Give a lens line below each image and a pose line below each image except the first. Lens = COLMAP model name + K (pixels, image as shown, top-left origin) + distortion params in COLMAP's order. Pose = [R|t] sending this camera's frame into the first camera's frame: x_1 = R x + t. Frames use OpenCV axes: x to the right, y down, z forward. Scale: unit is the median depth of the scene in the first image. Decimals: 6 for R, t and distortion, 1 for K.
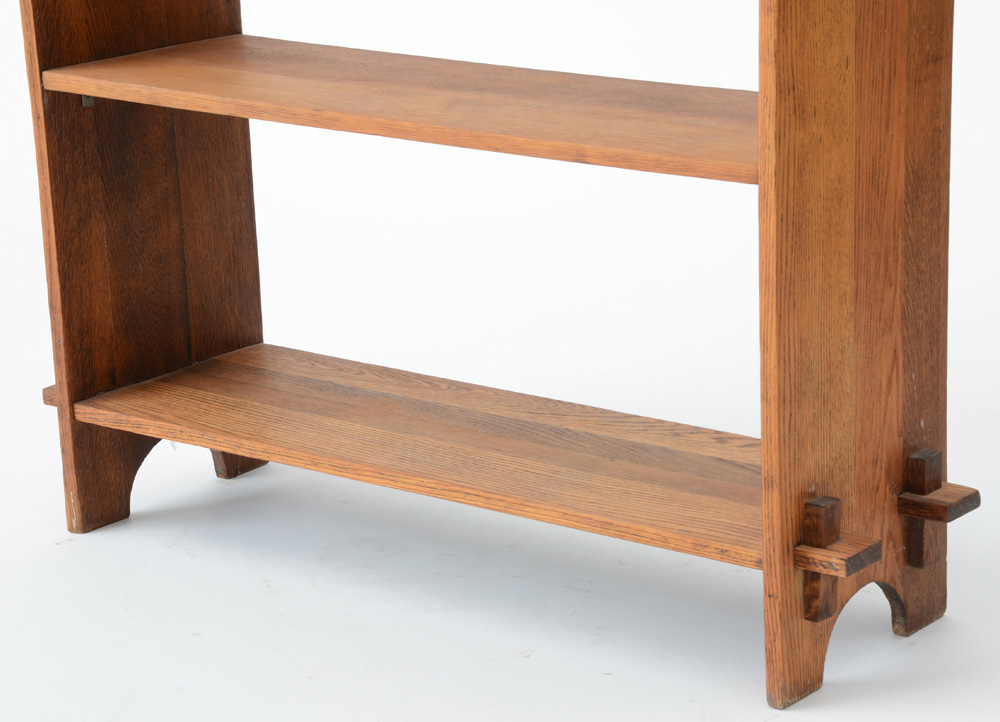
lens RADIAL K [[2909.9, 0, 556.6], [0, 2909.9, 382.2], [0, 0, 1]] dist [0.662347, 0.000000]
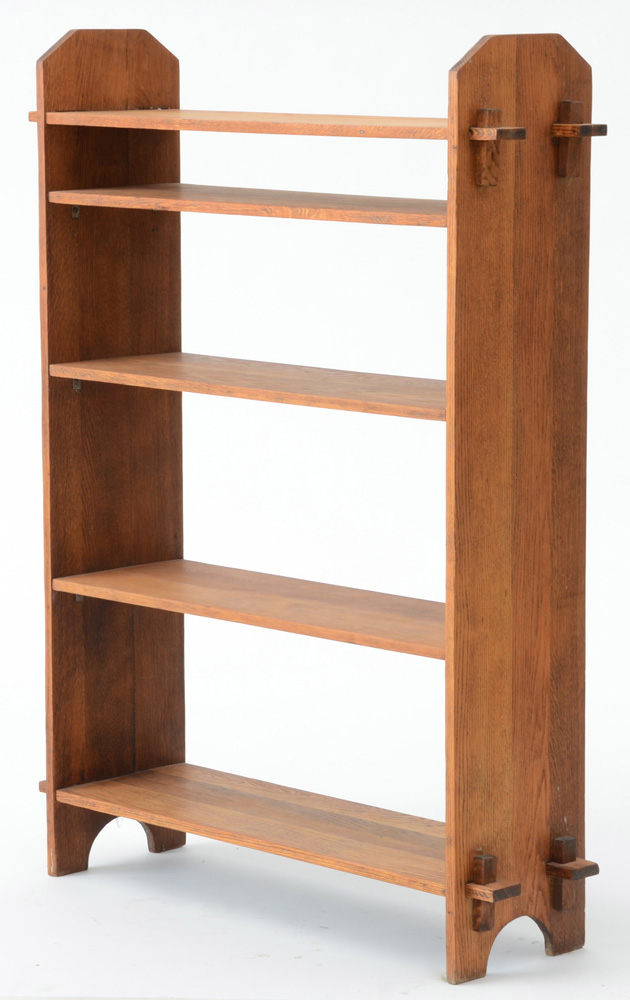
lens RADIAL K [[3524.2, 0, 296.3], [0, 3524.2, 512.1], [0, 0, 1]] dist [0.421191, 0.000000]
pose [[0.990031, 0.044133, -0.133760, 0.225485], [-0.061071, 0.990237, -0.125300, 0.097053], [0.126925, 0.132220, 0.983061, -0.918815]]
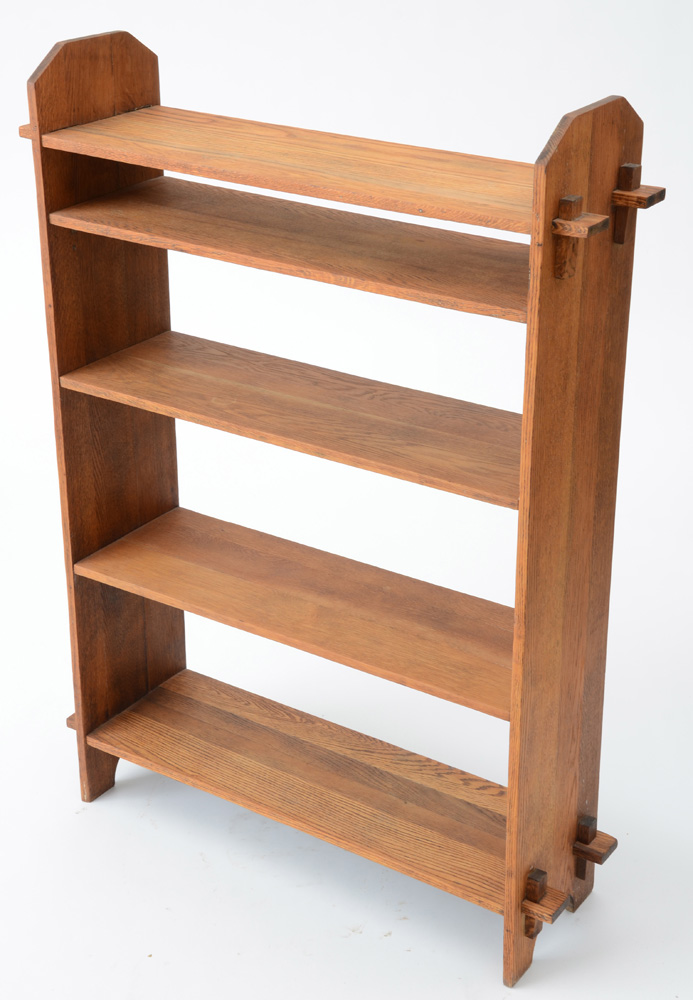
lens RADIAL K [[1713.2, 0, 354.3], [0, 1713.2, 466.0], [0, 0, 1]] dist [0.197564, 0.000000]
pose [[0.997716, 0.001026, 0.067541, -0.082911], [-0.010161, 0.990788, 0.135039, -0.317609], [-0.066781, -0.135417, 0.988536, 0.010885]]
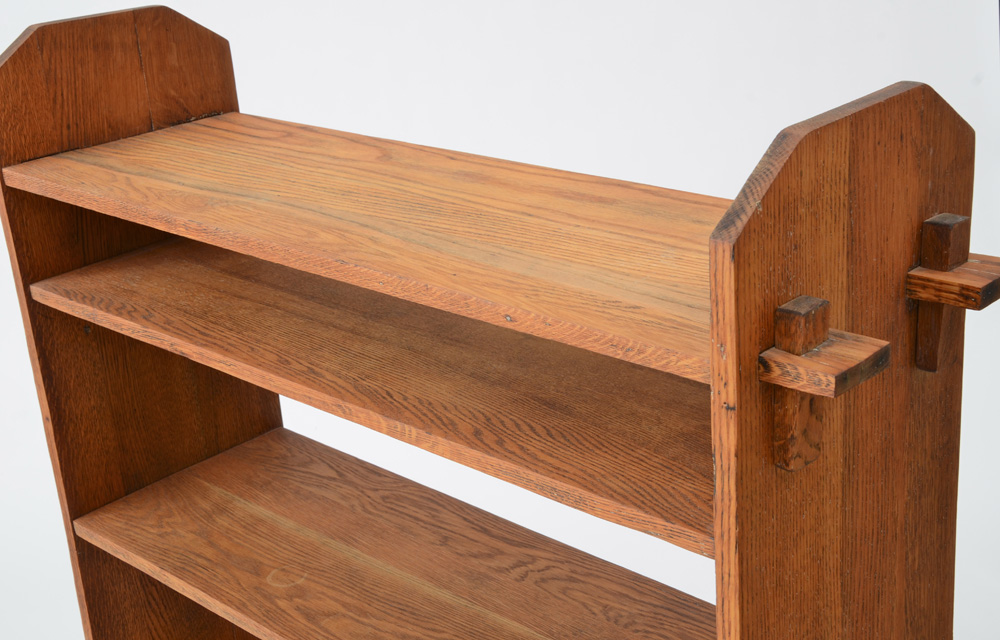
lens RADIAL K [[1403.4, 0, 497.8], [0, 1403.4, 316.9], [0, 0, 1]] dist [0.143820, 0.000000]
pose [[0.992579, -0.000241, -0.121605, 0.045371], [0.012008, 0.995305, 0.096037, -0.361494], [0.121011, -0.096785, 0.987922, 0.512300]]
